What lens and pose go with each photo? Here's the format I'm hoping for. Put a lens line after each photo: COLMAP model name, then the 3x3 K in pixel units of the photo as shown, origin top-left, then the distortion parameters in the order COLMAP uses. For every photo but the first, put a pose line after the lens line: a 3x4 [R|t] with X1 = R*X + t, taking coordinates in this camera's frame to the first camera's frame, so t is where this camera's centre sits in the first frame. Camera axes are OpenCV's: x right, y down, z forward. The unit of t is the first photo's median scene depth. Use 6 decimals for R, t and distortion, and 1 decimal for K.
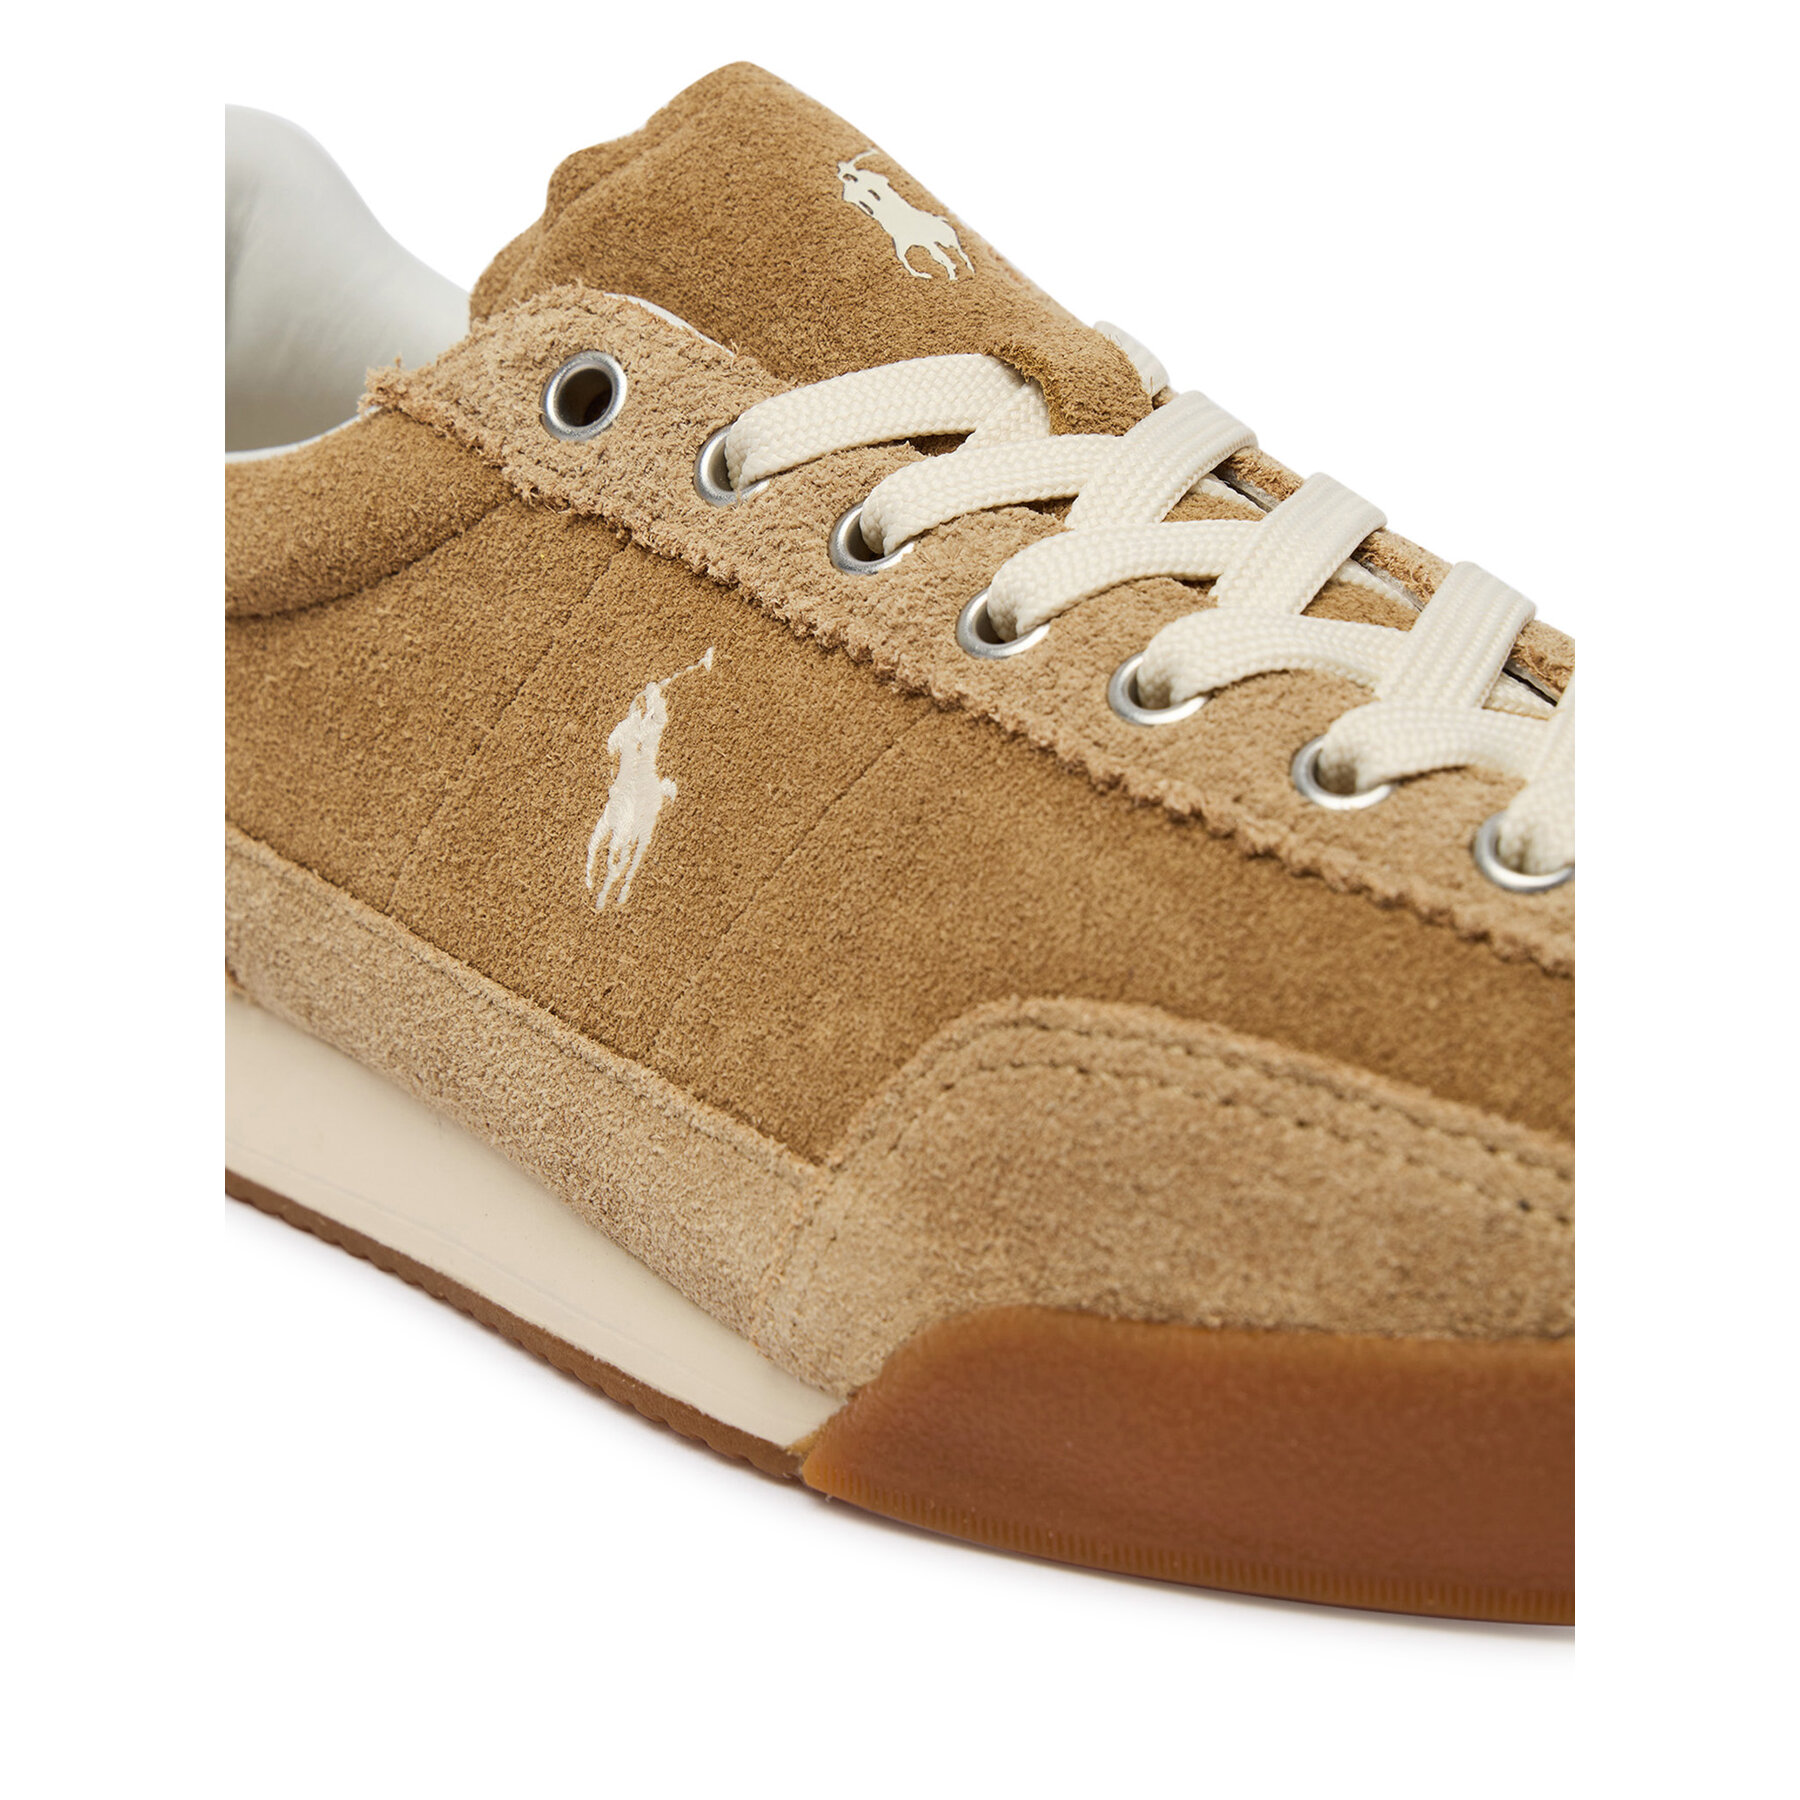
lens RADIAL K [[4368.5, 0, 900.0], [0, 4368.5, 900.0], [0, 0, 1]] dist [-0.181877, -0.488388]
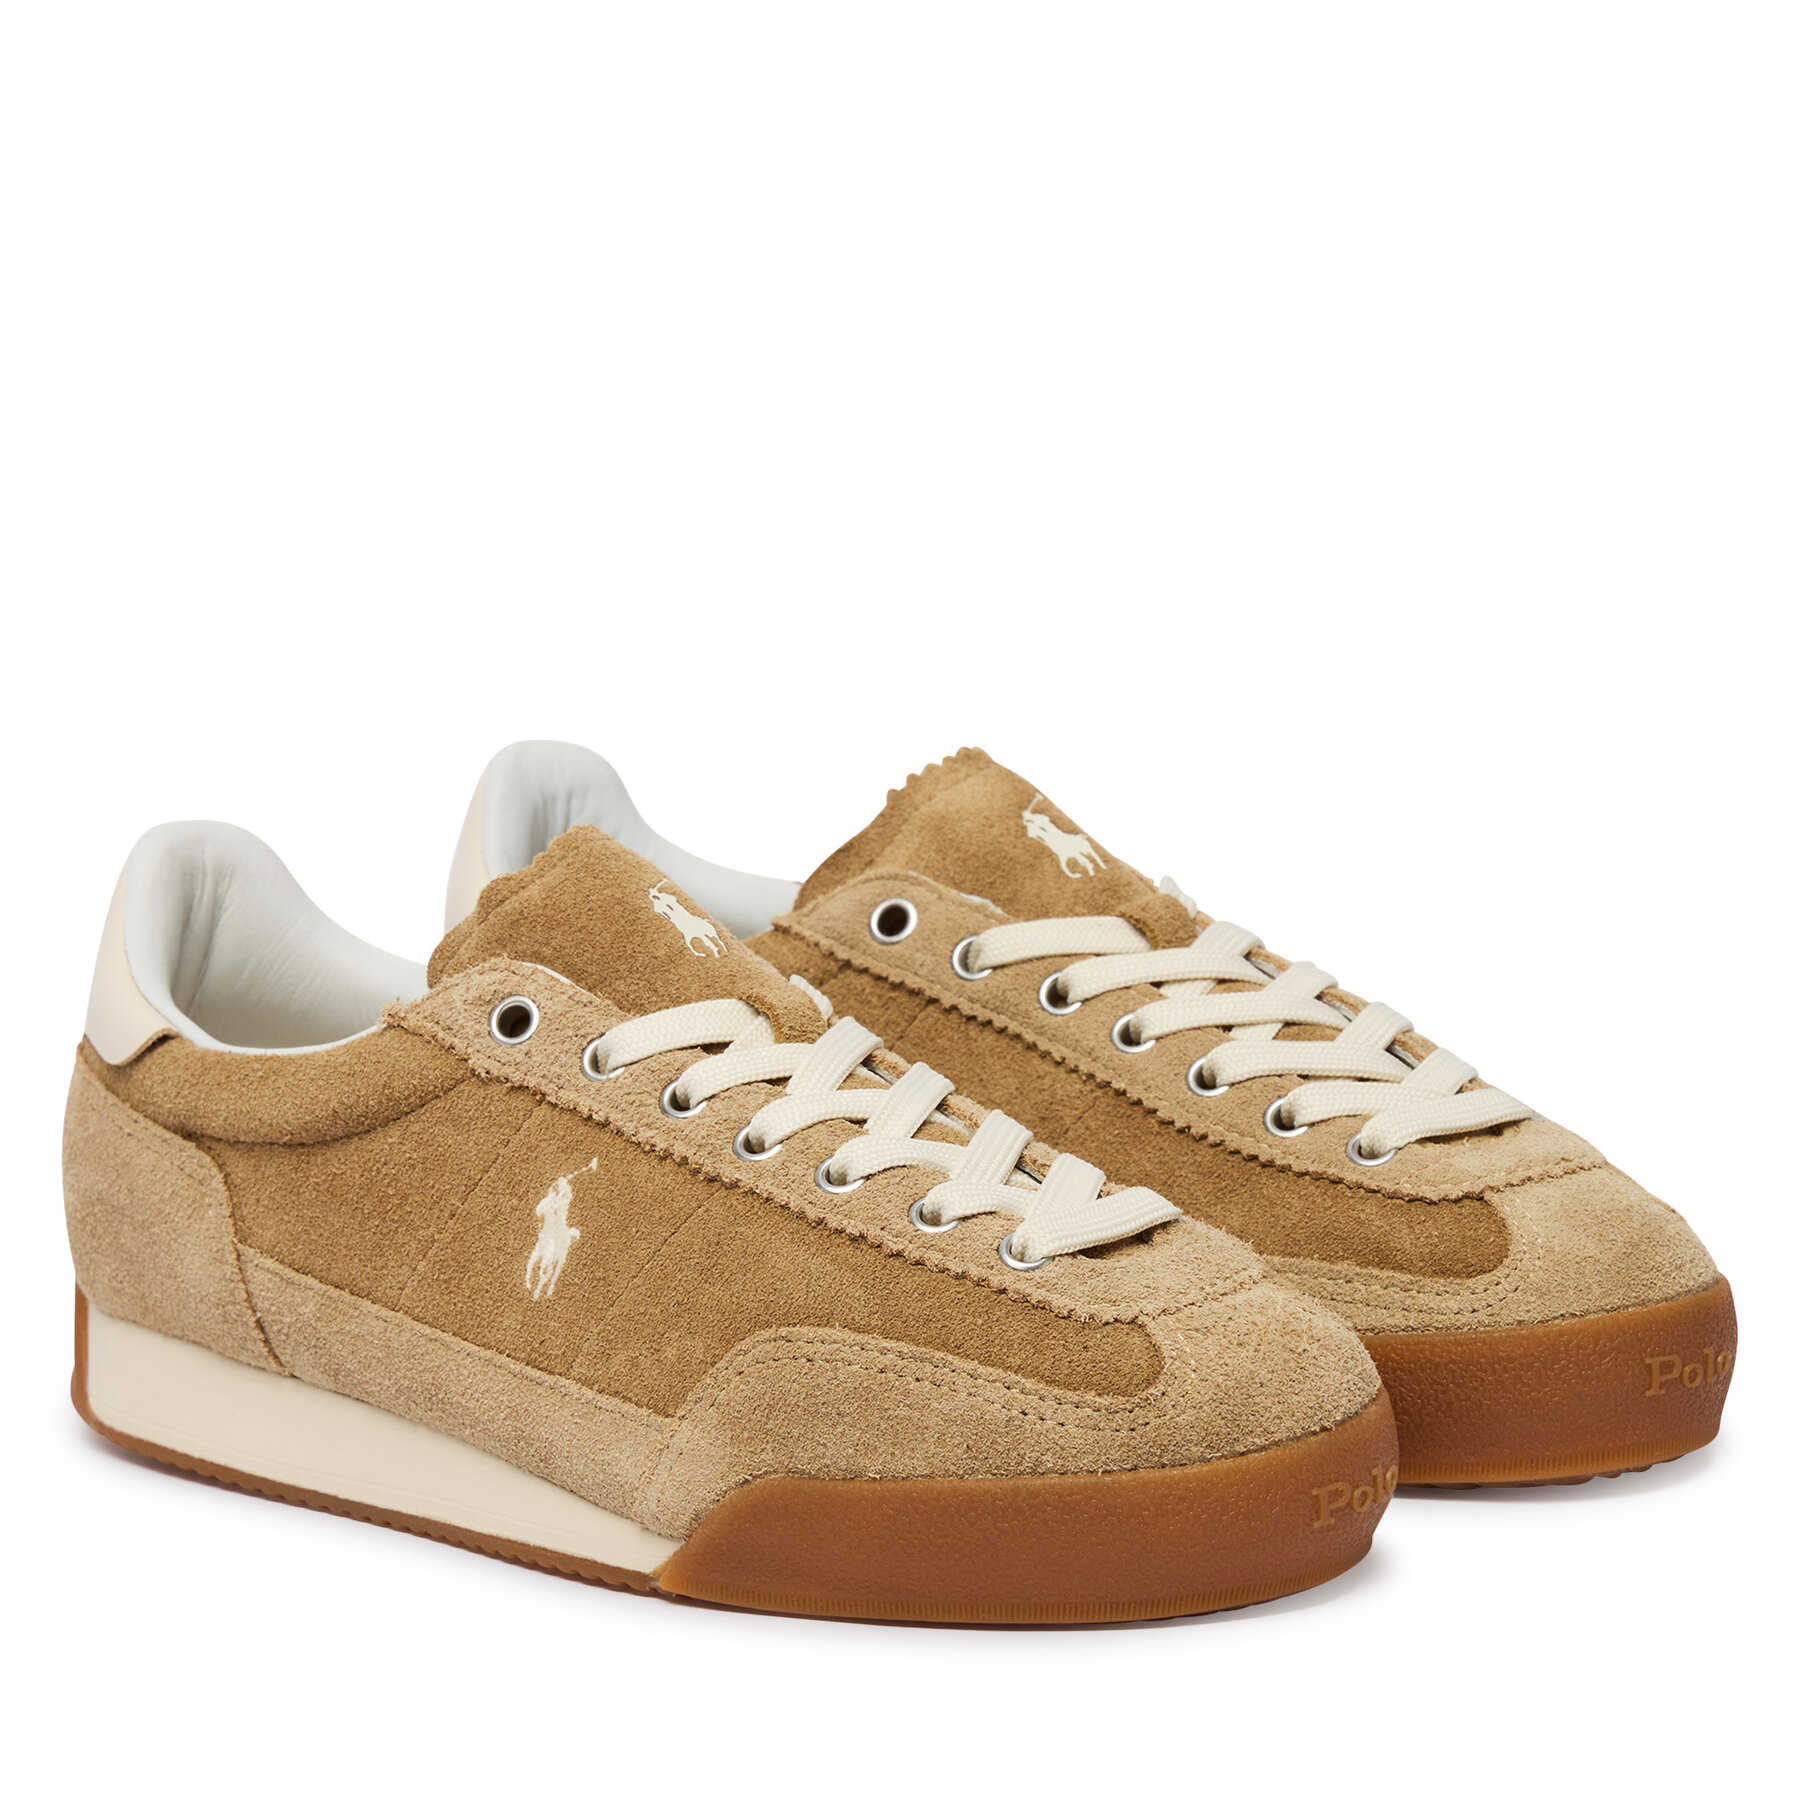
lens RADIAL K [[8033.4, 0, 900.0], [0, 8033.4, 900.0], [0, 0, 1]] dist [1.129094, 0.083759]
pose [[0.994239, 0.001674, 0.107173, -0.291418], [0.009477, 0.994589, -0.103457, 0.195842], [-0.106767, 0.103876, 0.988843, -2.505035]]
